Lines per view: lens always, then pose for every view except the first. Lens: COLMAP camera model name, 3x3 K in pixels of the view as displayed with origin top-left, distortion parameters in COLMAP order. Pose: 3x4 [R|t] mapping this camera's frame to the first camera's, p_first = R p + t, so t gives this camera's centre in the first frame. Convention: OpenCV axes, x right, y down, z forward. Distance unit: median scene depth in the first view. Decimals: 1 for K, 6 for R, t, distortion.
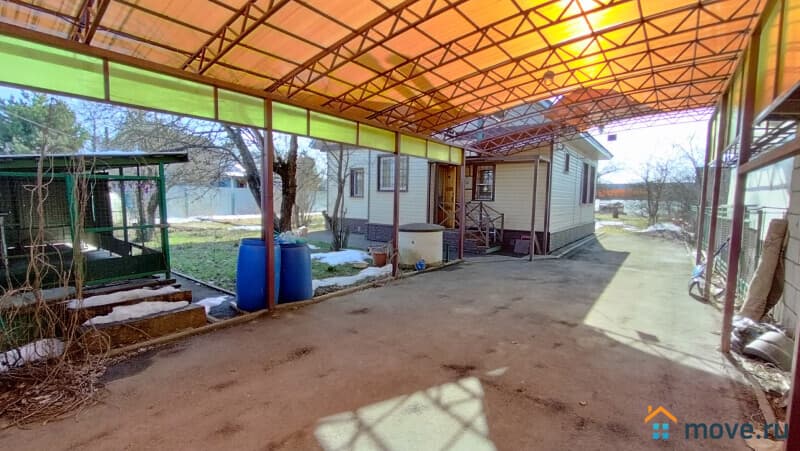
lens RADIAL K [[366.7, 0, 400.0], [0, 366.7, 225.5], [0, 0, 1]] dist [-0.000028, 0.000033]
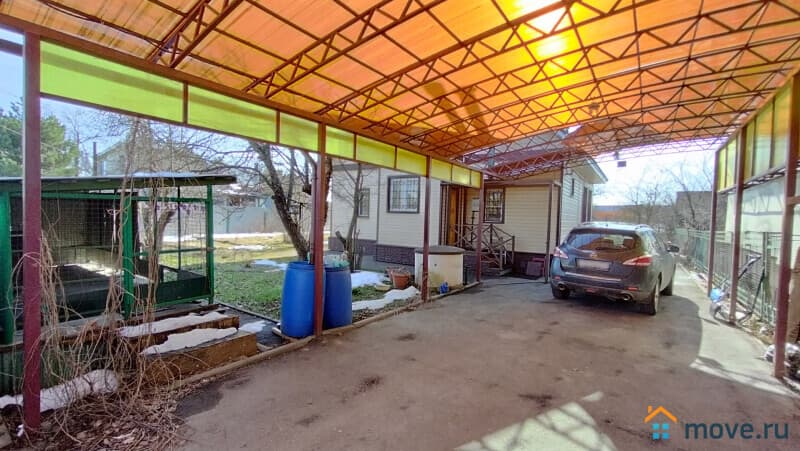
lens RADIAL K [[367.2, 0, 400.0], [0, 367.2, 225.5], [0, 0, 1]] dist [0.000648, 0.000337]
pose [[0.999050, 0.009701, 0.042489, -0.170207], [-0.007499, 0.998635, -0.051681, -0.013899], [-0.042933, 0.051313, 0.997759, 0.003070]]
